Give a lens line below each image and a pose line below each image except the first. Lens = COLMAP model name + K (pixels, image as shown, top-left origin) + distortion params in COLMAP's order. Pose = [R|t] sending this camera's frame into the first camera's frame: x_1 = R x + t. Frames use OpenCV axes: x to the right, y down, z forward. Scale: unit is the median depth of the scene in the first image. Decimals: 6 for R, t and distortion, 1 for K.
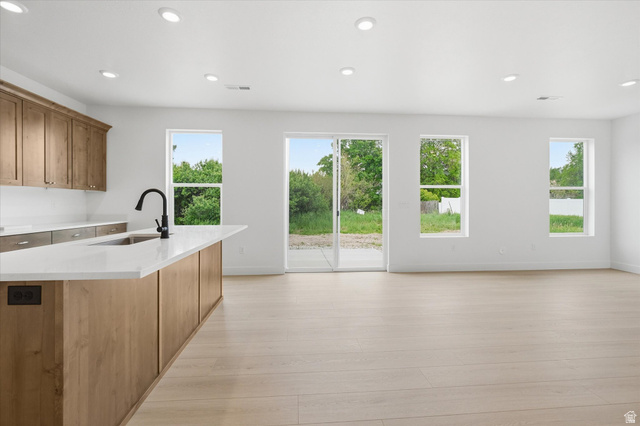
lens RADIAL K [[286.6, 0, 317.3], [0, 286.6, 205.6], [0, 0, 1]] dist [-0.000787, 0.000046]
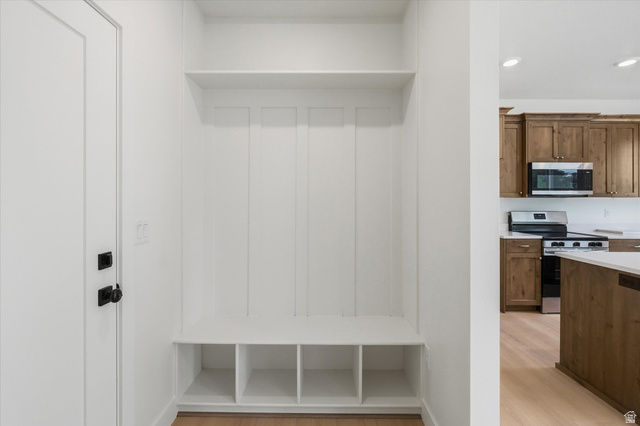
lens RADIAL K [[292.9, 0, 318.9], [0, 292.9, 201.0], [0, 0, 1]] dist [-0.001100, -0.000054]
pose [[-0.074111, -0.004384, -0.997240, 0.216558], [-0.007912, 0.999961, -0.003808, -0.033499], [0.997219, 0.007608, -0.074142, -0.178137]]
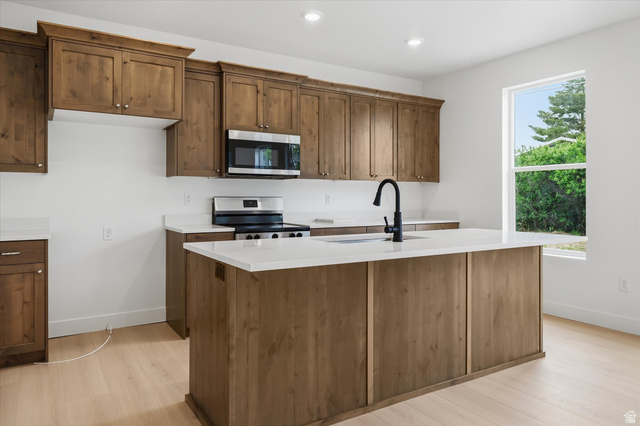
lens RADIAL K [[443.4, 0, 317.7], [0, 443.4, 196.4], [0, 0, 1]] dist [0.001675, 0.000771]
pose [[0.462201, -0.002829, -0.886771, 0.265112], [-0.005990, 0.999962, -0.006312, -0.000460], [0.886755, 0.008229, 0.462167, 0.148204]]
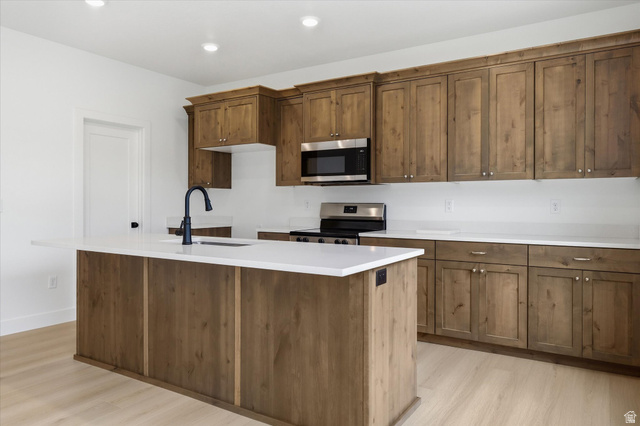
lens RADIAL K [[450.0, 0, 319.4], [0, 450.0, 204.4], [0, 0, 1]] dist [-0.000461, 0.001254]
pose [[-0.594332, -0.001192, -0.804219, 0.173872], [-0.007161, 0.999967, 0.003809, -0.005961], [0.804188, 0.008023, -0.594321, 1.251897]]
